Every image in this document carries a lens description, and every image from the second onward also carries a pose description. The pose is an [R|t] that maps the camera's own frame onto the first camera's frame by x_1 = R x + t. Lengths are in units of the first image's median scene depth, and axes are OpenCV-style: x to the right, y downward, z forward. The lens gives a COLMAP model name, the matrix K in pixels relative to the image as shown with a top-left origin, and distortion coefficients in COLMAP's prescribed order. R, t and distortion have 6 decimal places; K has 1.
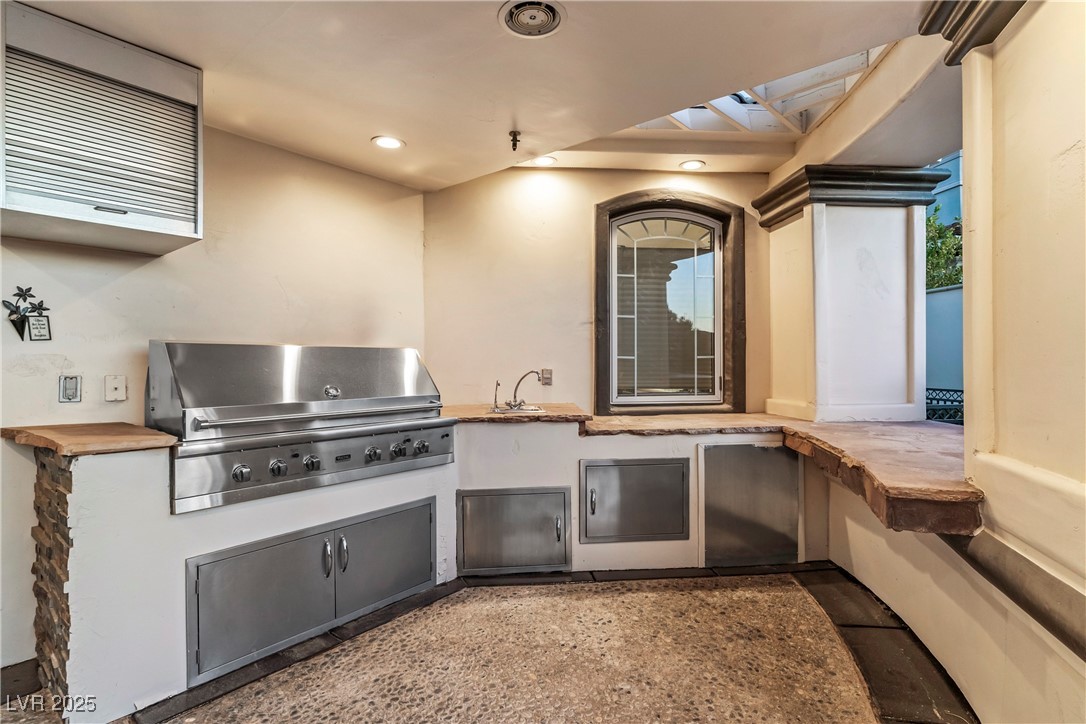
lens RADIAL K [[534.6, 0, 543.0], [0, 534.6, 362.0], [0, 0, 1]] dist [0.027547, 0.000140]
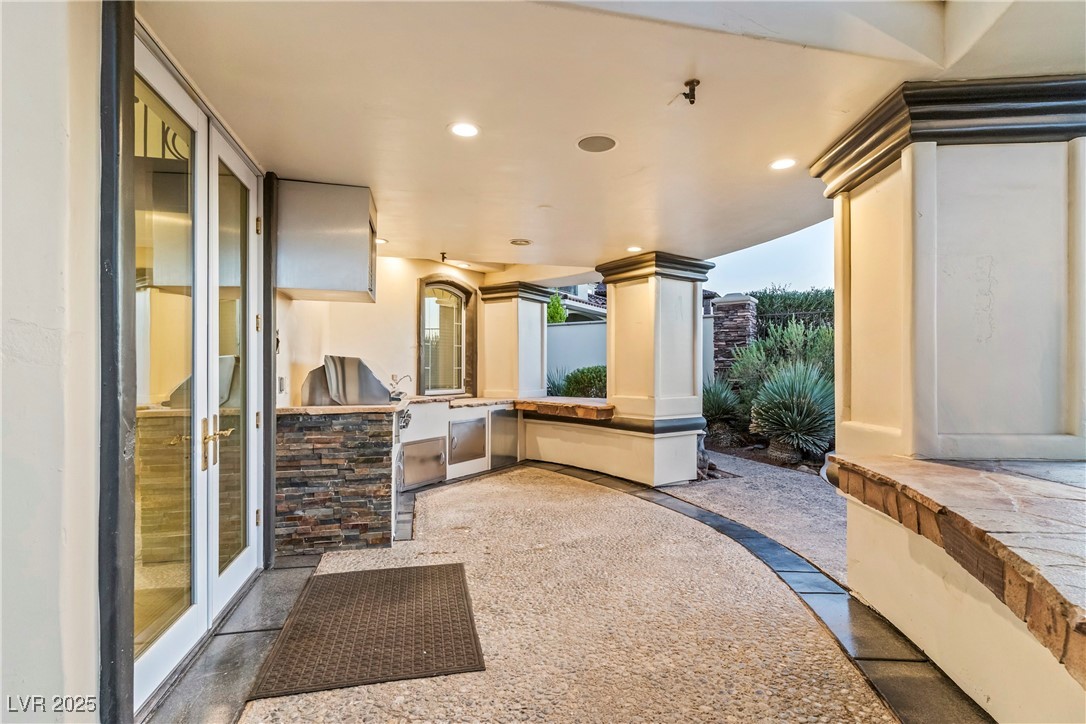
lens RADIAL K [[528.4, 0, 543.0], [0, 528.4, 362.0], [0, 0, 1]] dist [0.000265, 0.000063]
pose [[0.623584, 0.015377, 0.781605, -1.082905], [0.003350, 0.999745, -0.022341, 0.013041], [-0.781749, 0.016550, 0.623374, -0.400341]]
